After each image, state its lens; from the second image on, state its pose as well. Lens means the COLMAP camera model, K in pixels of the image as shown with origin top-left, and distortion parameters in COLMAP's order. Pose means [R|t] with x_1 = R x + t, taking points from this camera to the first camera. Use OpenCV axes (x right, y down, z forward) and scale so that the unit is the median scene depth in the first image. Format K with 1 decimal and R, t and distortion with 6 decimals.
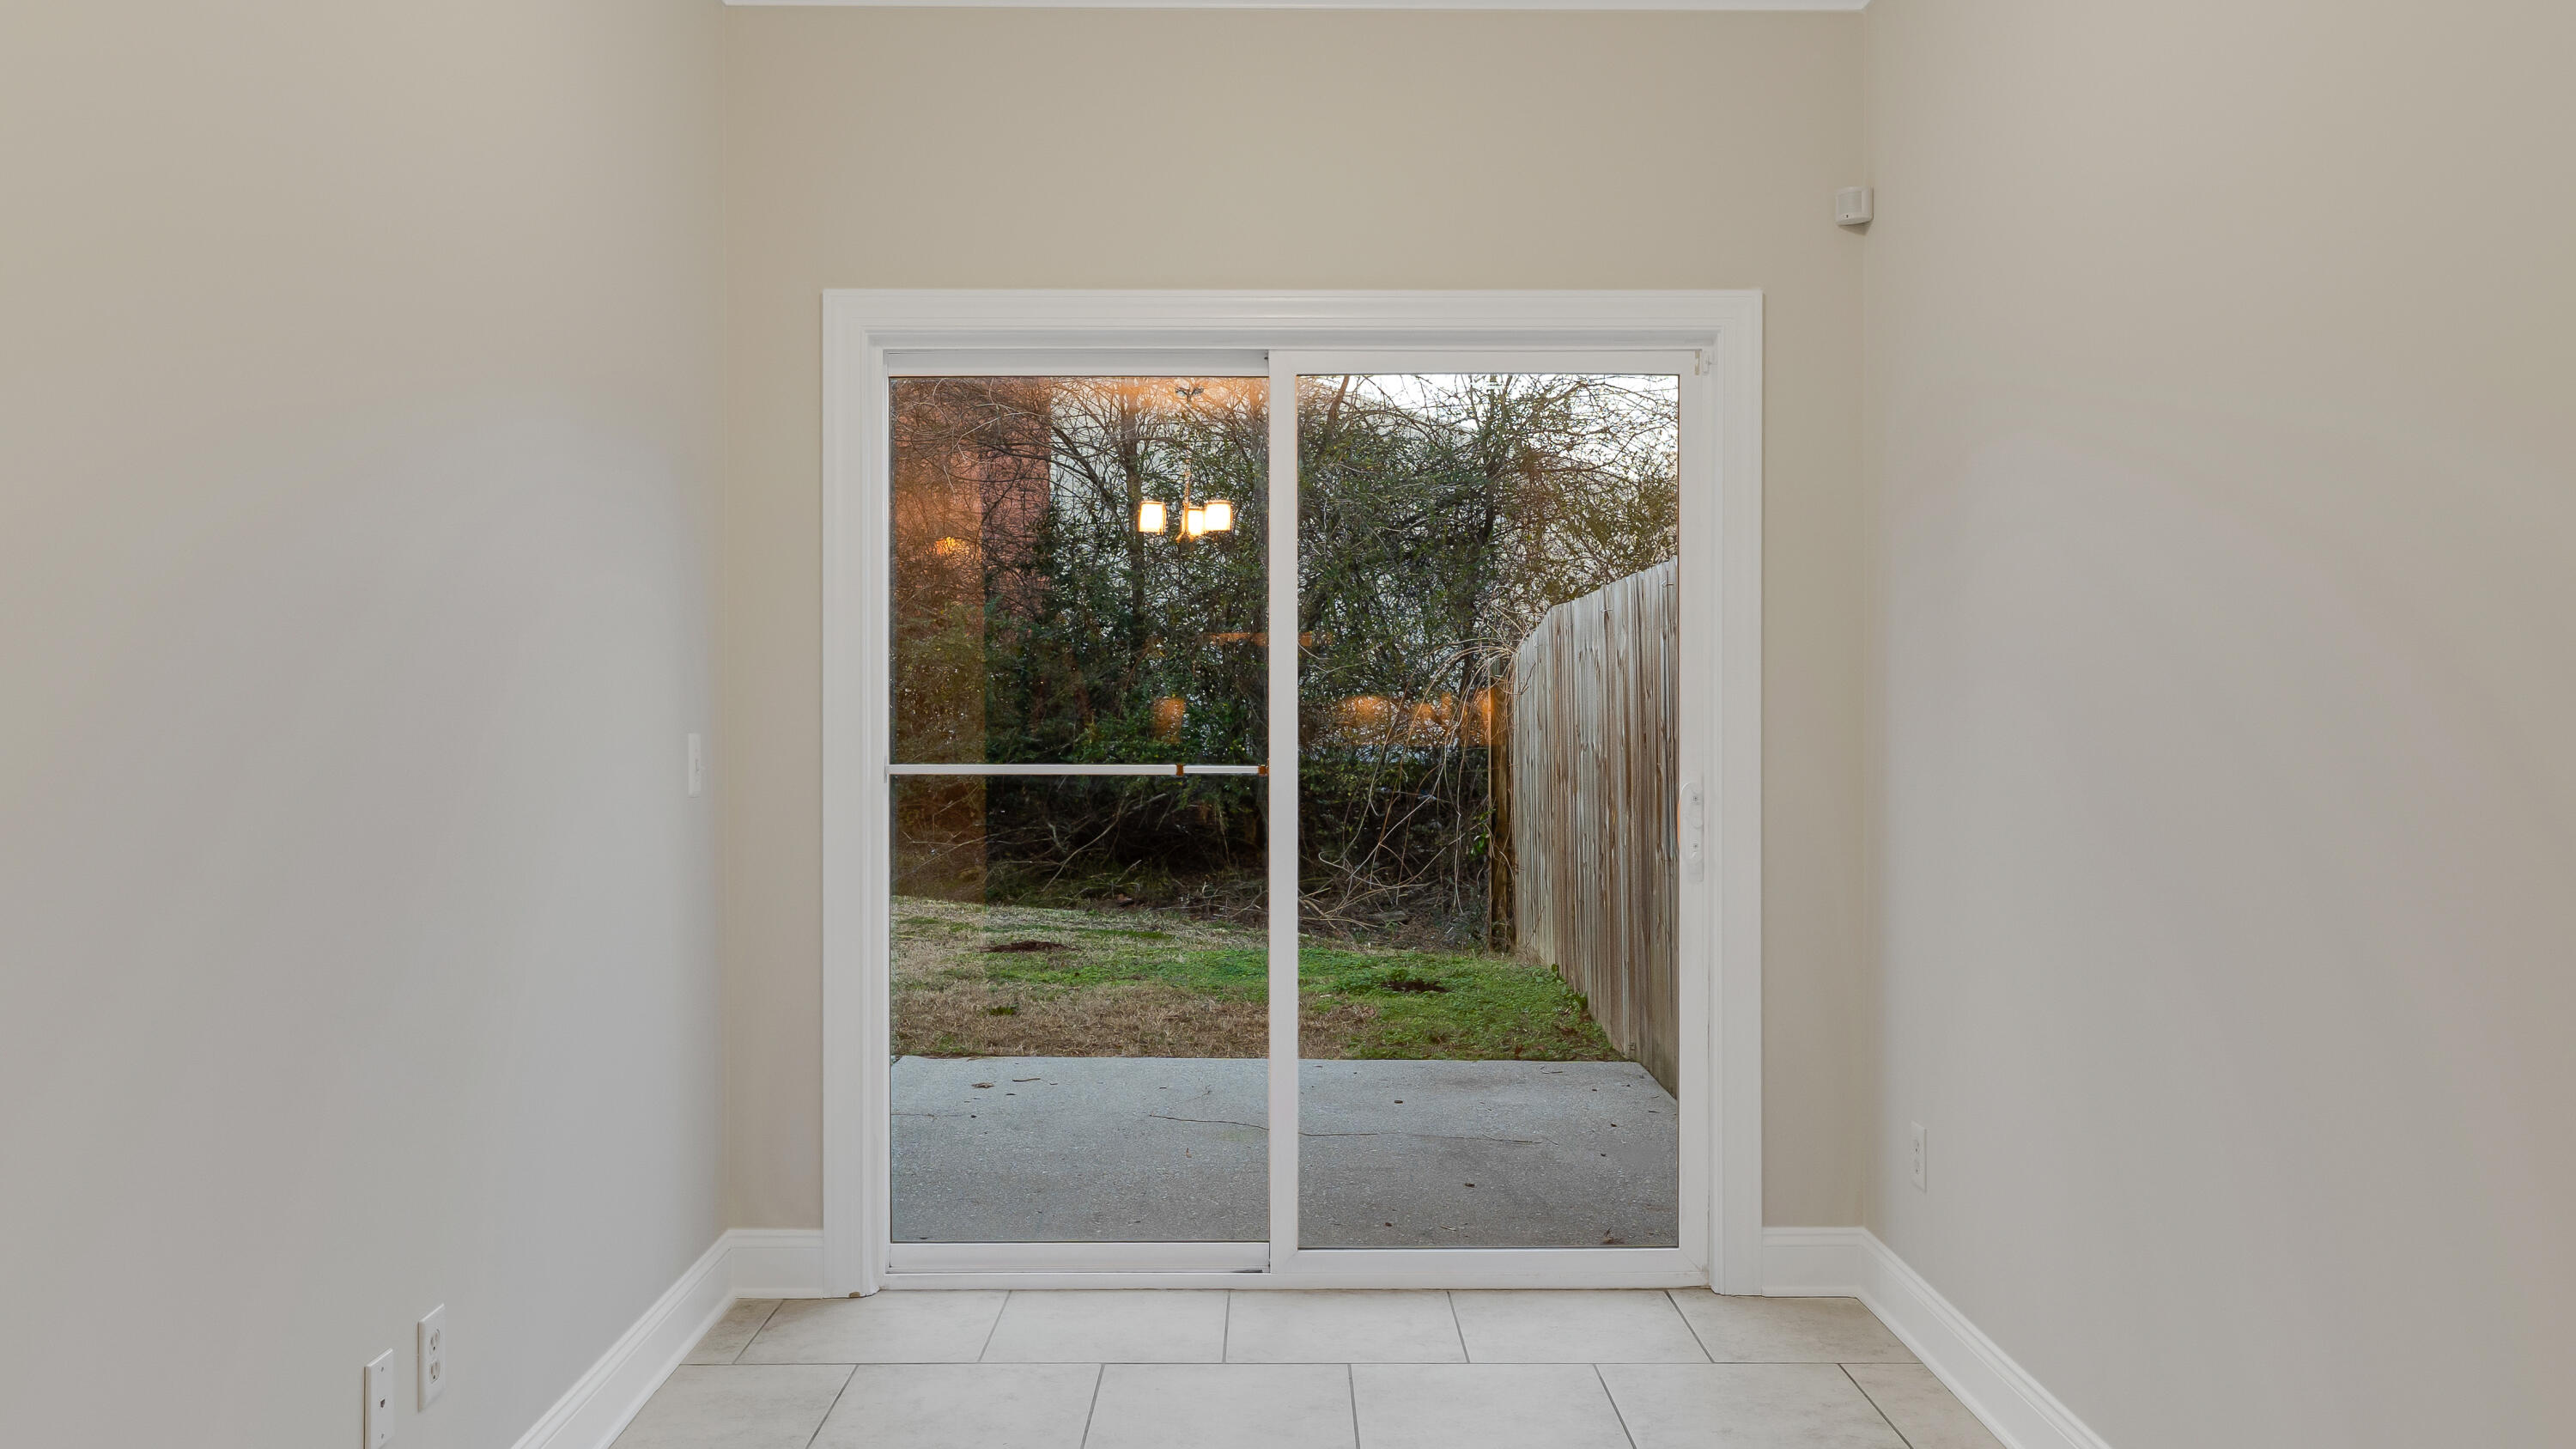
lens RADIAL K [[1995.1, 0, 1288.0], [0, 1995.1, 724.5], [0, 0, 1]] dist [0.062892, 0.000836]
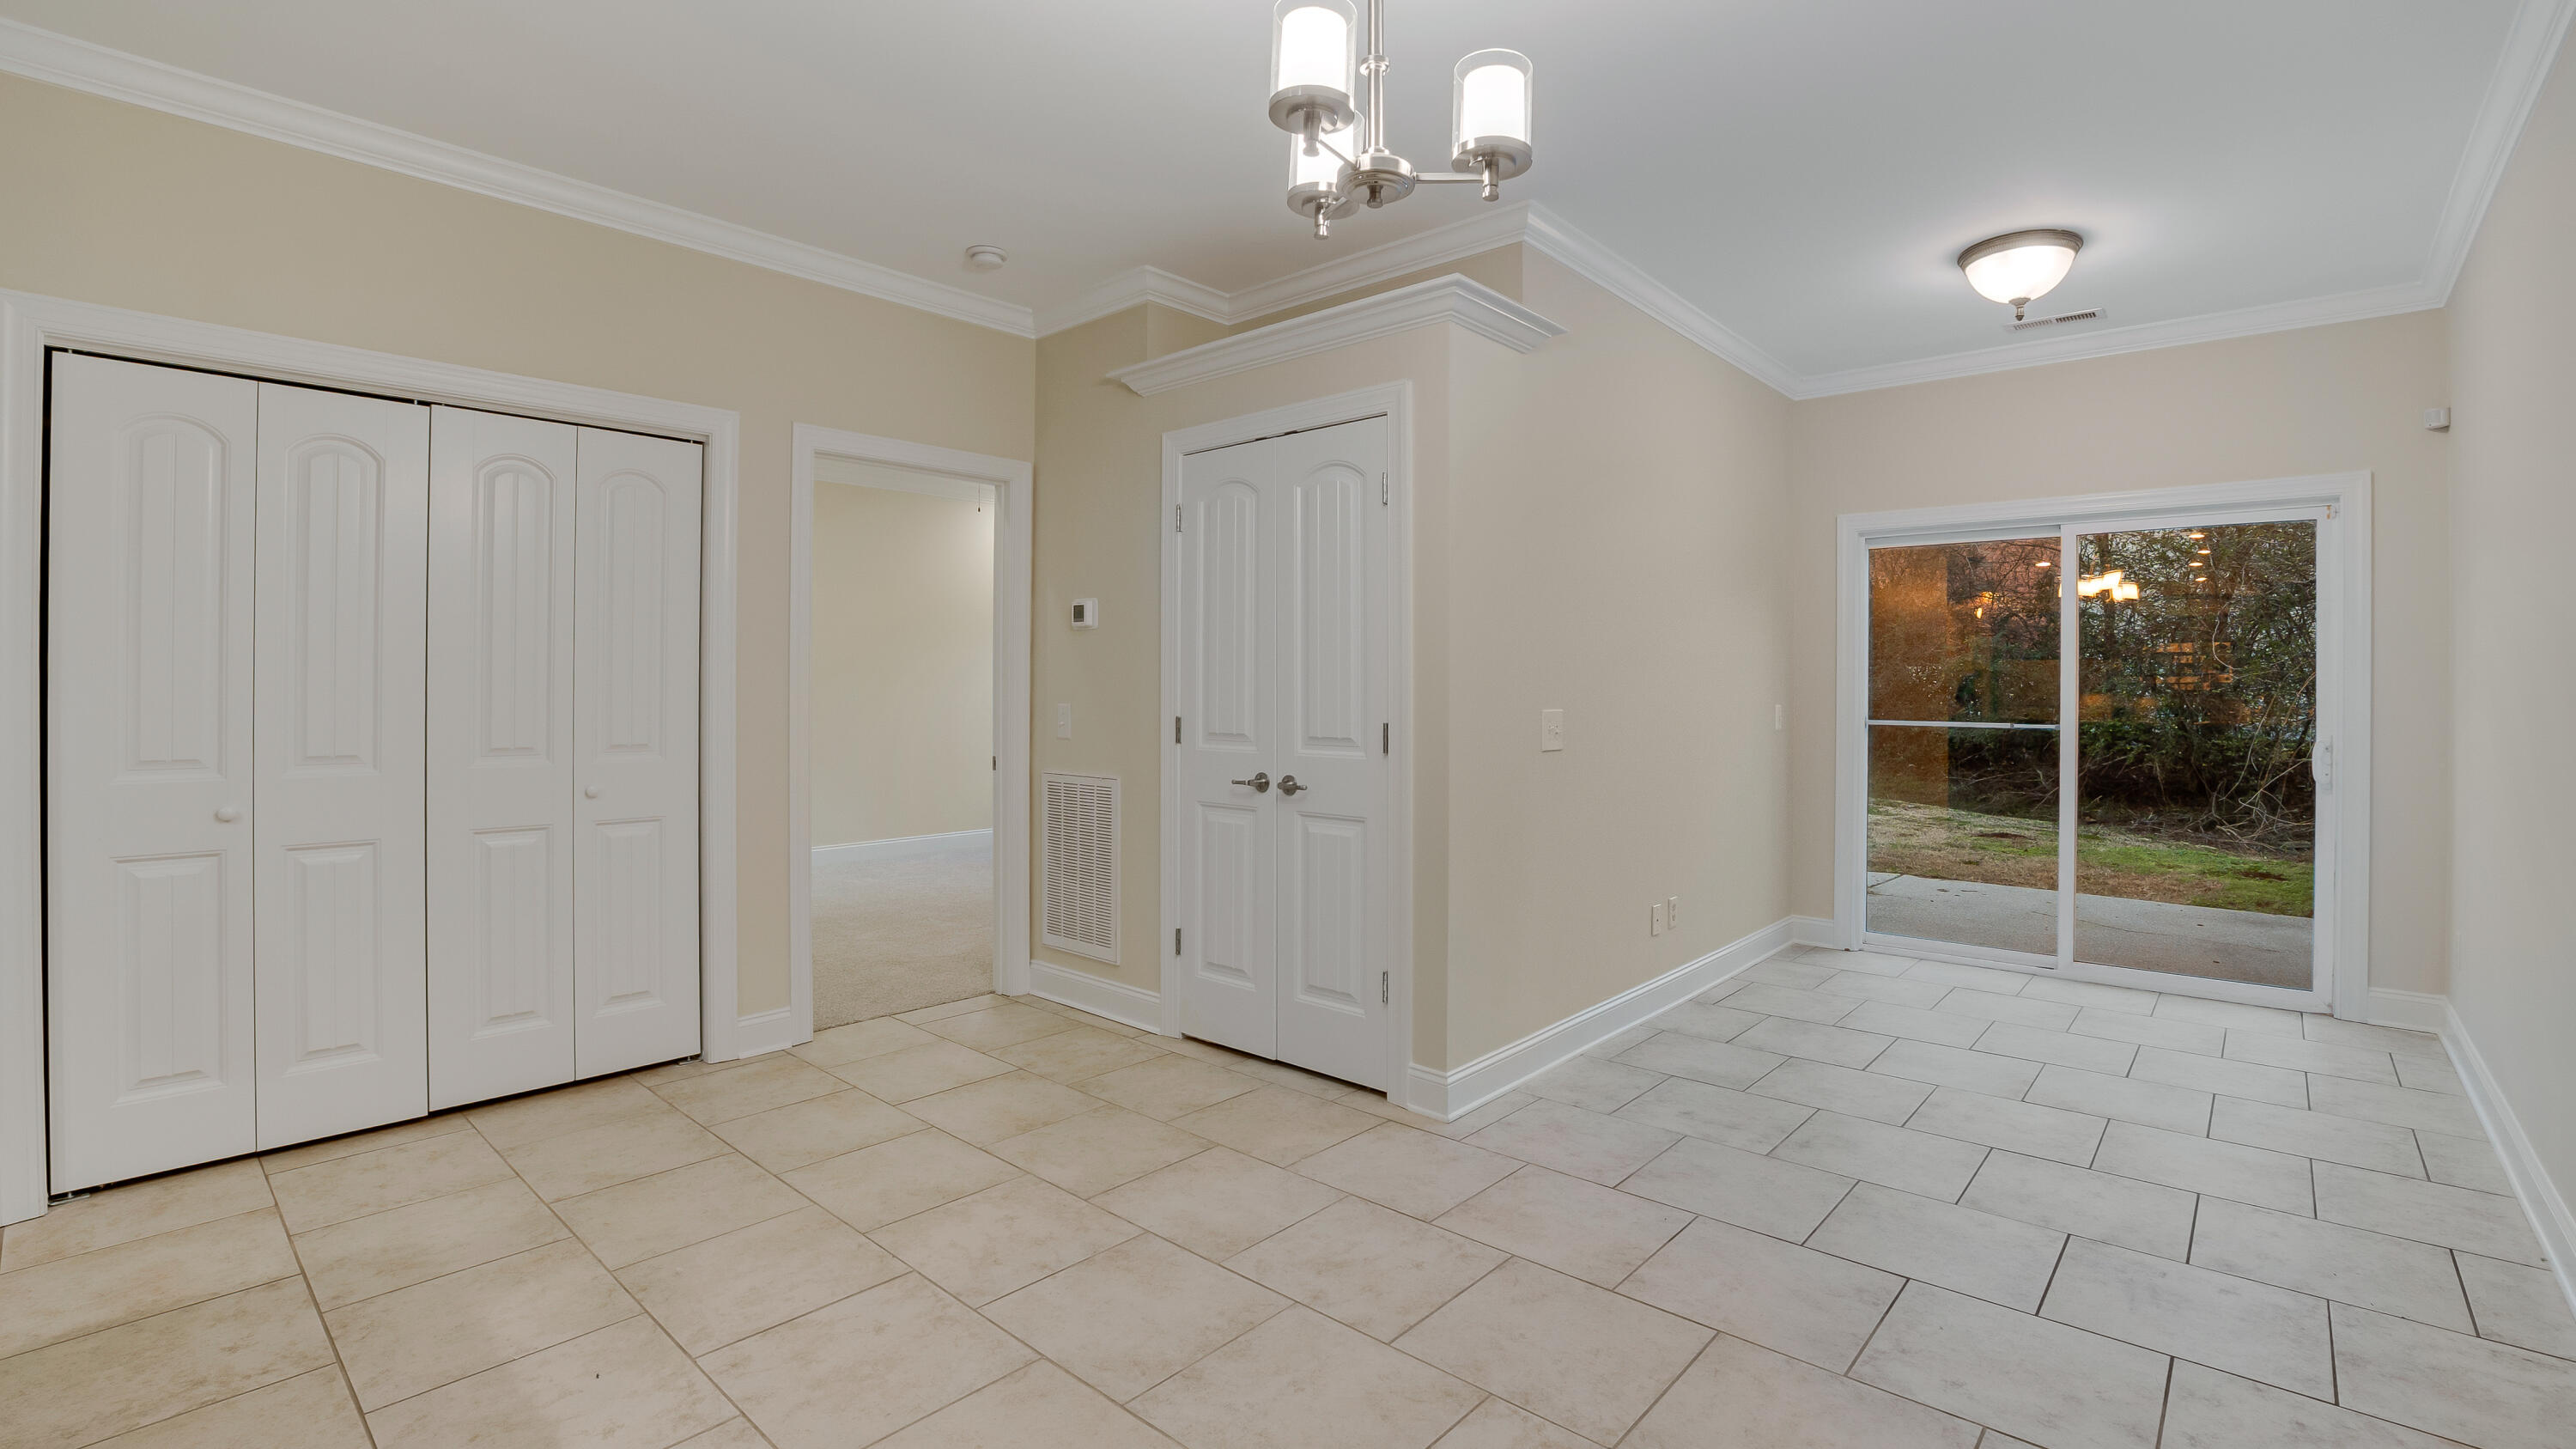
lens RADIAL K [[1133.9, 0, 1292.8], [0, 1133.9, 687.2], [0, 0, 1]] dist [-0.041008, 0.000136]
pose [[0.742343, 0.005111, -0.670000, 0.166354], [-0.016504, 0.999807, -0.010659, 0.007128], [0.669817, 0.018971, 0.742284, -0.373215]]
